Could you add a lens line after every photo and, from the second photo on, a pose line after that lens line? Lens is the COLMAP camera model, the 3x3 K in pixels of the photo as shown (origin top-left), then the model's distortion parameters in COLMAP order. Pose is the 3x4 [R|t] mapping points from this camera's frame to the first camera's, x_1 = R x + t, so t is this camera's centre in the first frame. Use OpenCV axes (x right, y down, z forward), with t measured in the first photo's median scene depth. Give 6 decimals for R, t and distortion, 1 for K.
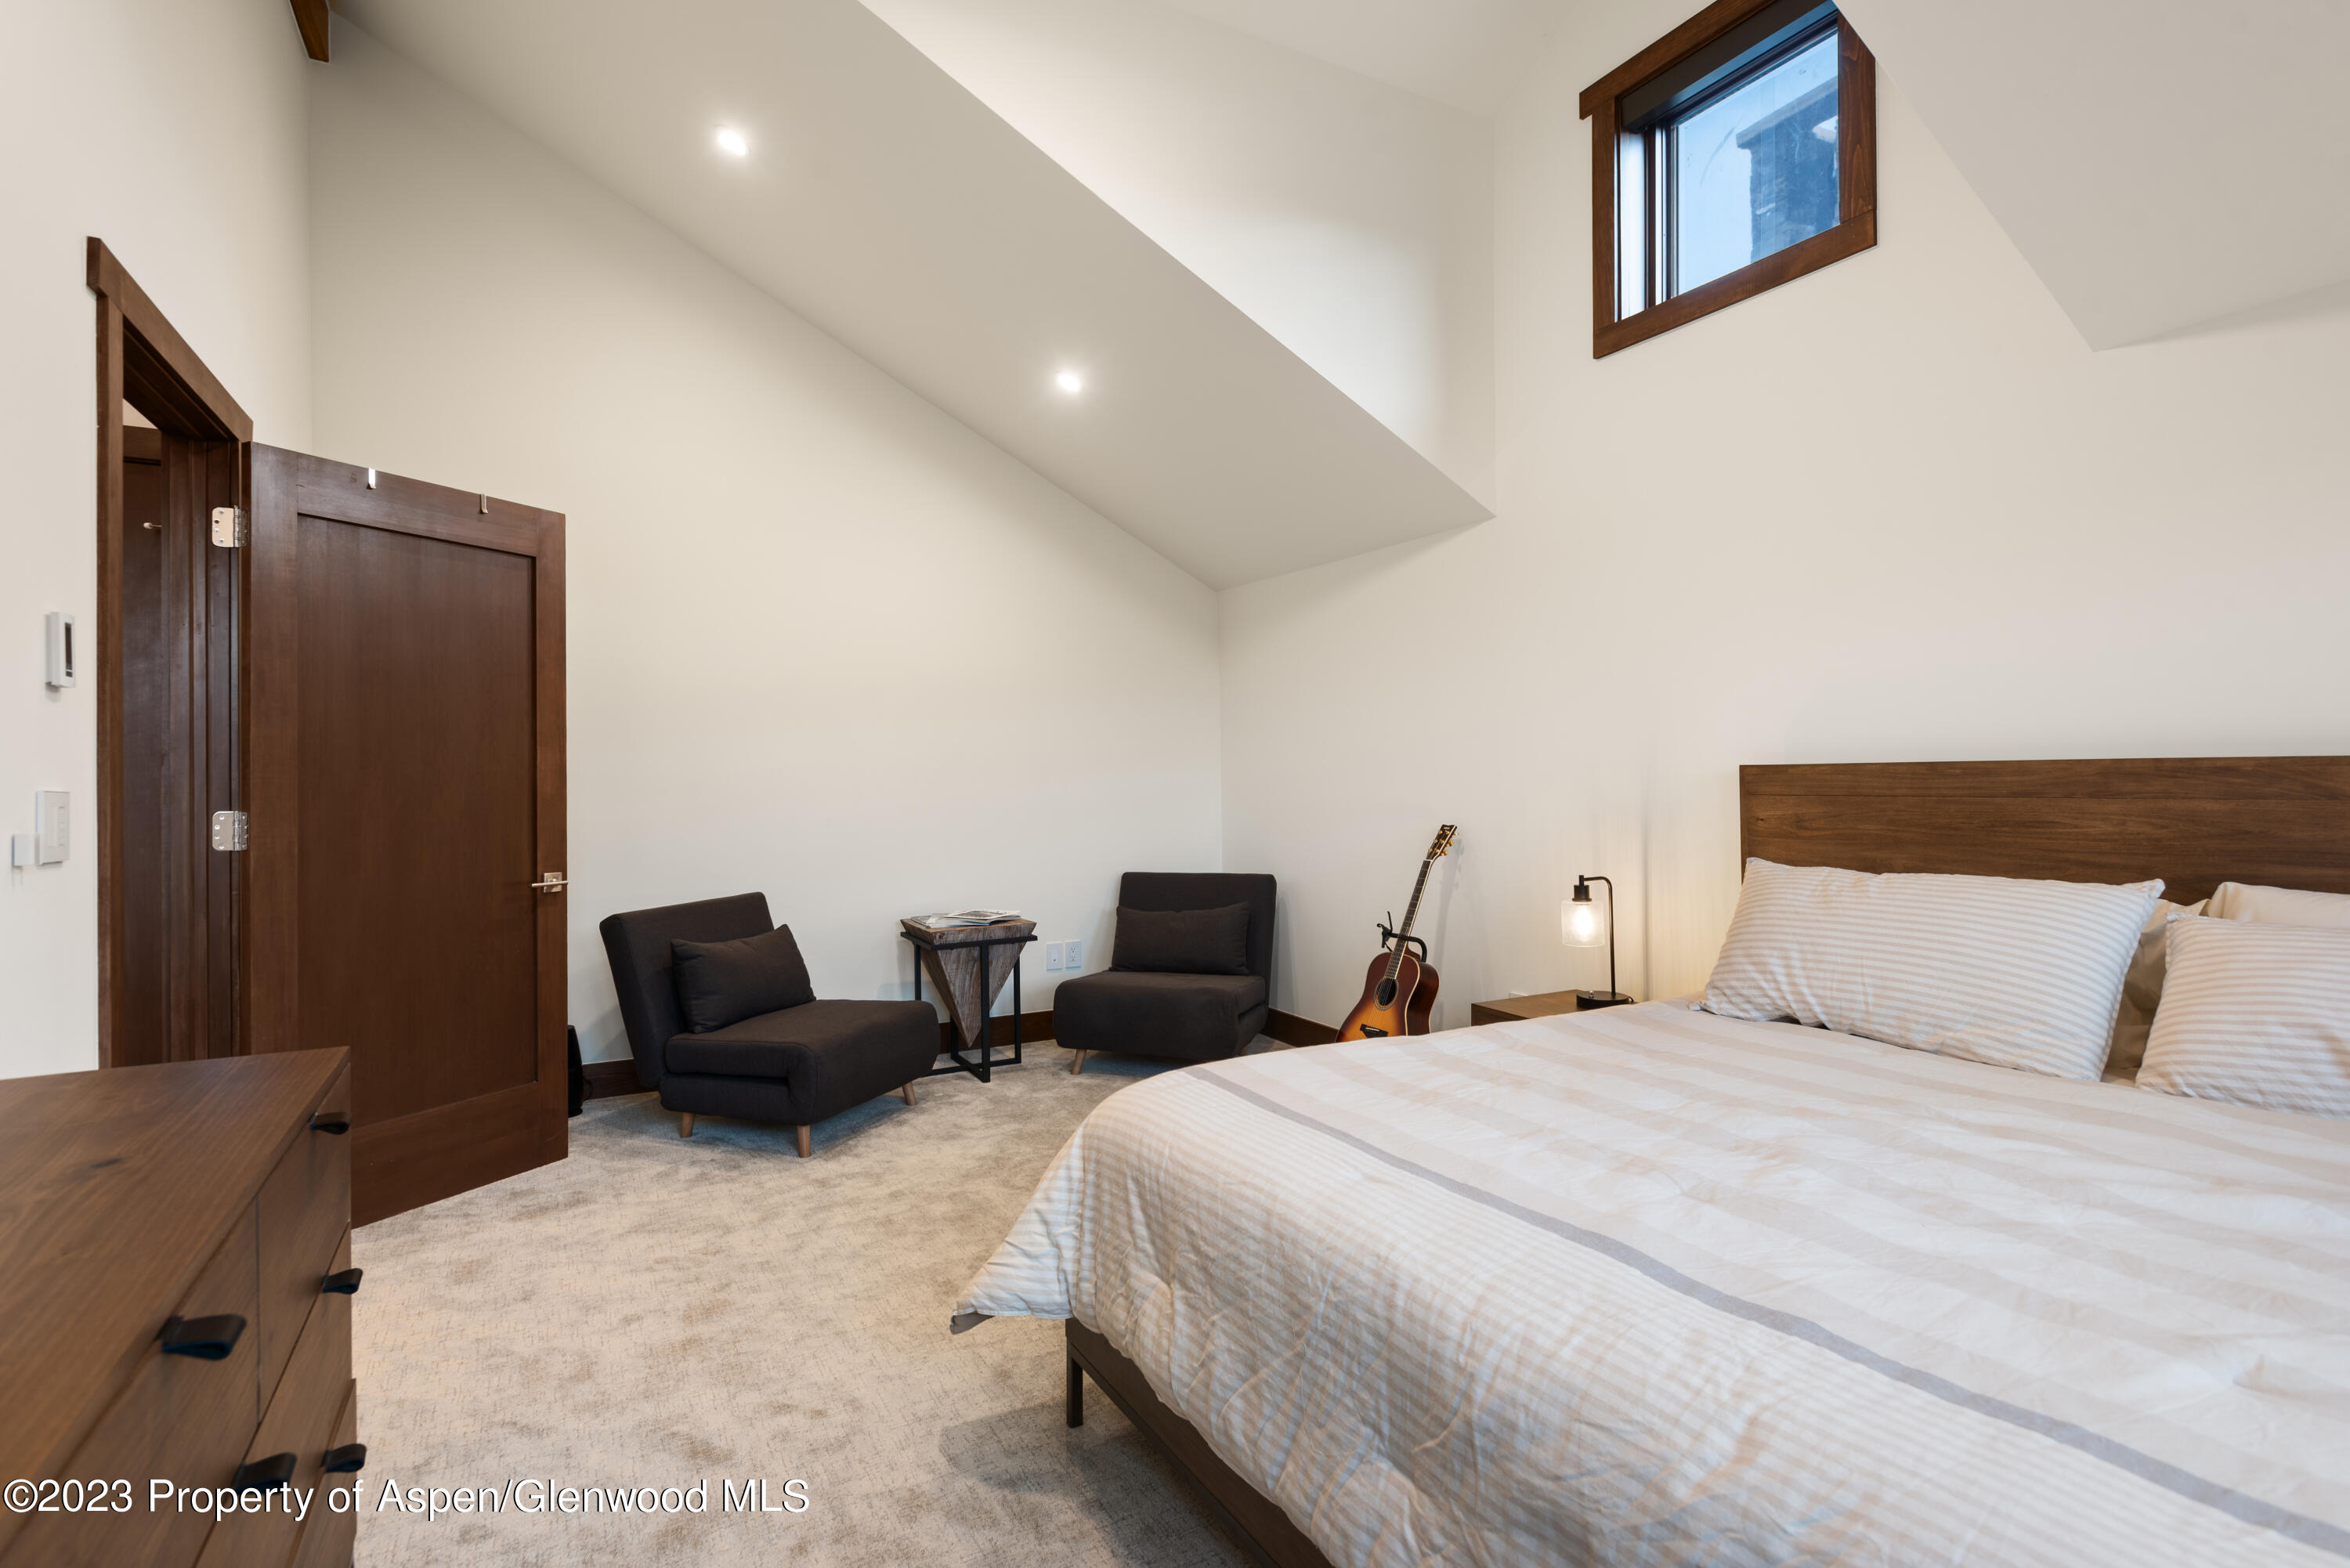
lens RADIAL K [[1154.8, 0, 1175.0], [0, 1154.8, 784.0], [0, 0, 1]] dist [-0.003027, -0.000434]
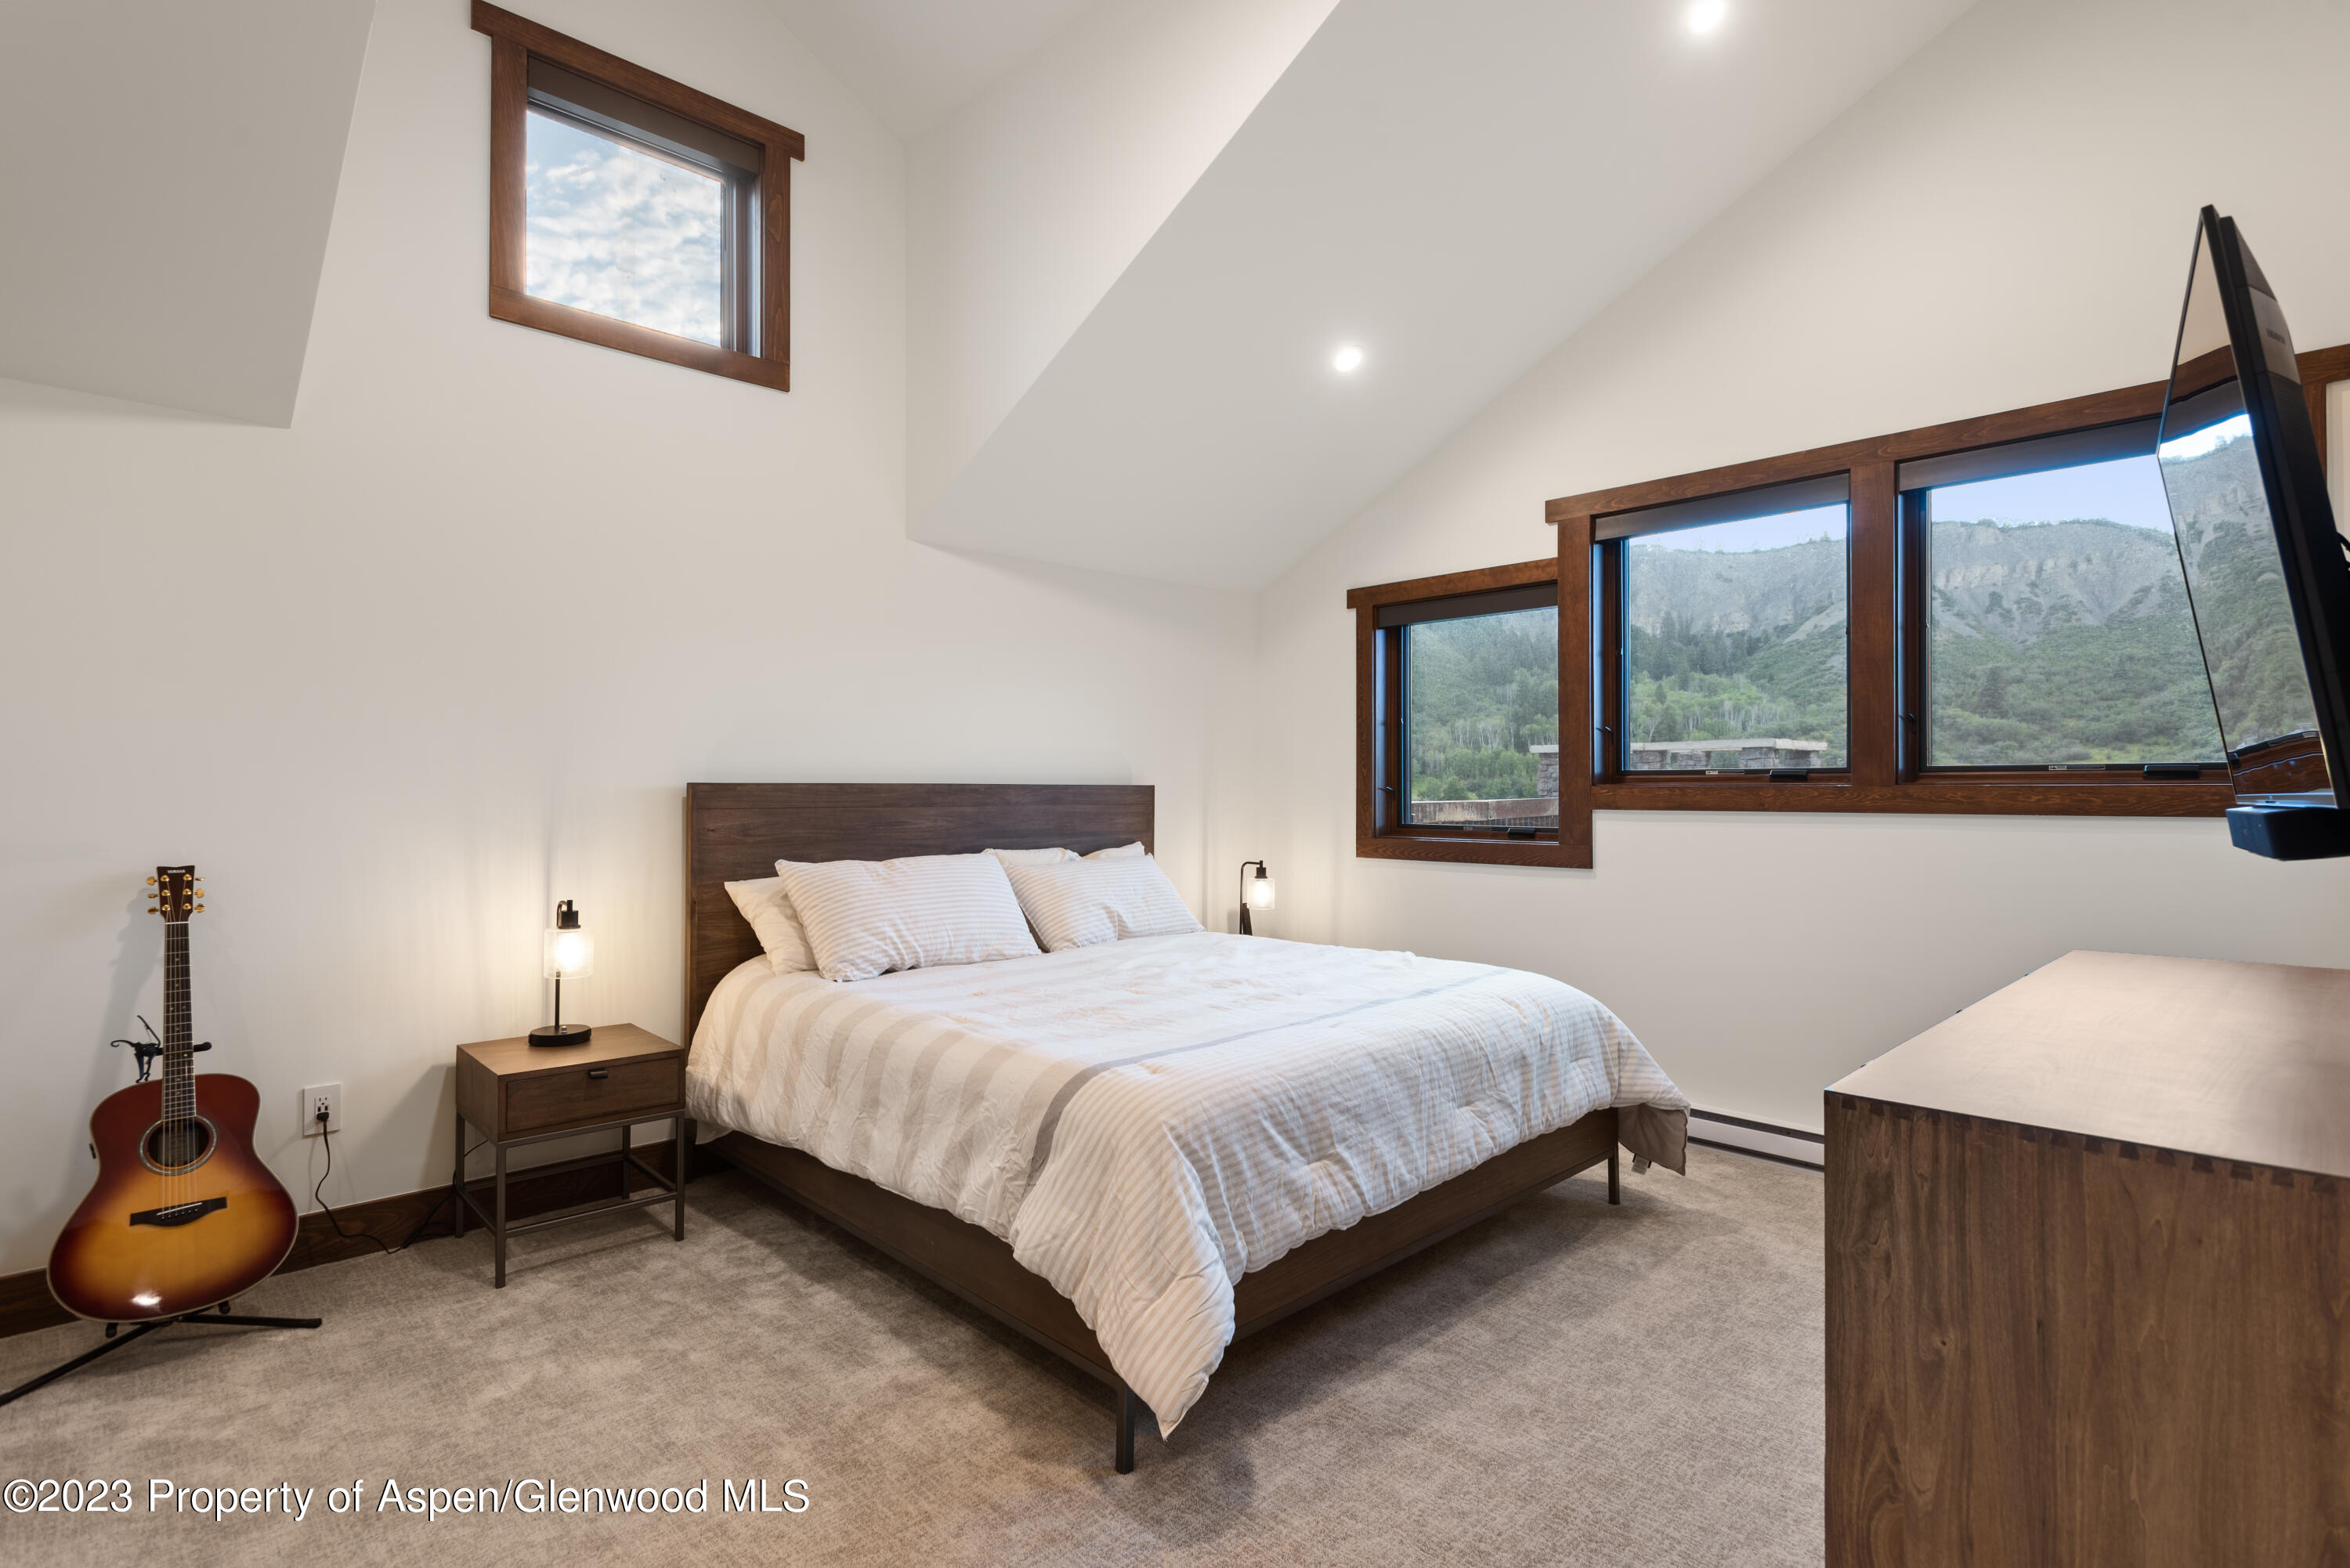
lens RADIAL K [[1154.8, 0, 1175.0], [0, 1154.8, 784.0], [0, 0, 1]] dist [-0.003027, -0.000434]
pose [[-0.271577, 0.012464, 0.962336, -0.843649], [0.007244, 0.999914, -0.010906, 0.000461], [-0.962390, 0.004010, -0.271644, 1.007272]]
